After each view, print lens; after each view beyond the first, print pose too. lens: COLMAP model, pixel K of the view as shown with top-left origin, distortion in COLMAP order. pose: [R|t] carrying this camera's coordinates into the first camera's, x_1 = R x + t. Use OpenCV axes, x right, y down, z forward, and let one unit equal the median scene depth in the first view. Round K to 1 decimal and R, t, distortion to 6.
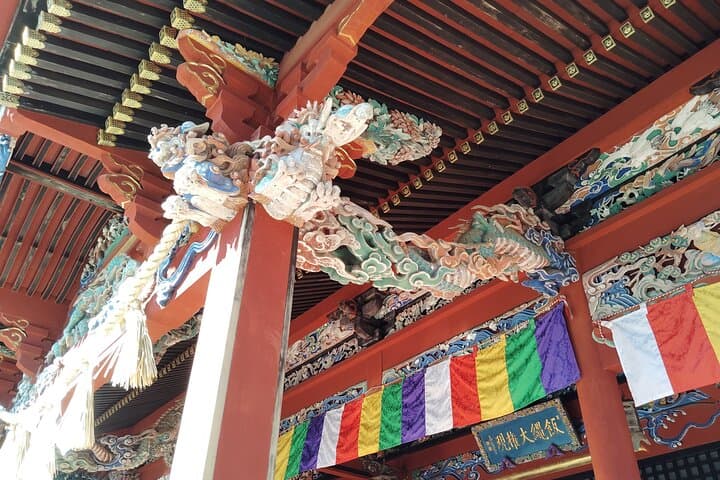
lens RADIAL K [[570.7, 0, 360.0], [0, 570.7, 240.0], [0, 0, 1]] dist [0.000203, 0.001546]
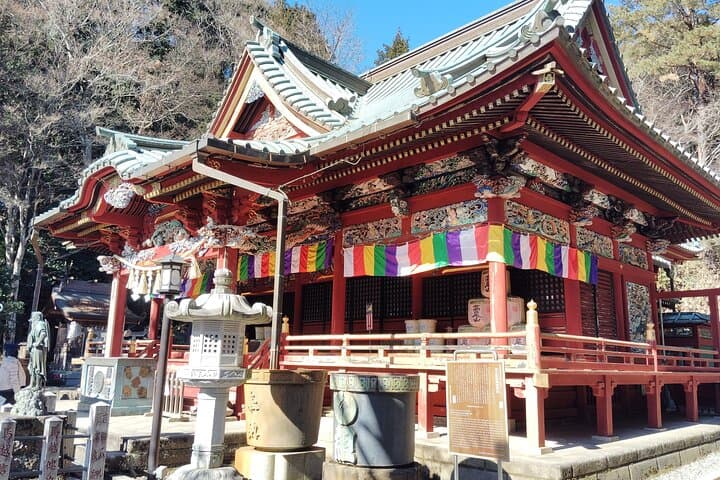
lens RADIAL K [[570.7, 0, 360.0], [0, 570.7, 240.0], [0, 0, 1]] dist [0.000203, 0.001546]
pose [[0.996491, 0.020012, 0.081269, 0.247800], [-0.053619, 0.898212, 0.436280, -1.124725], [-0.064267, -0.439107, 0.896133, -1.563246]]
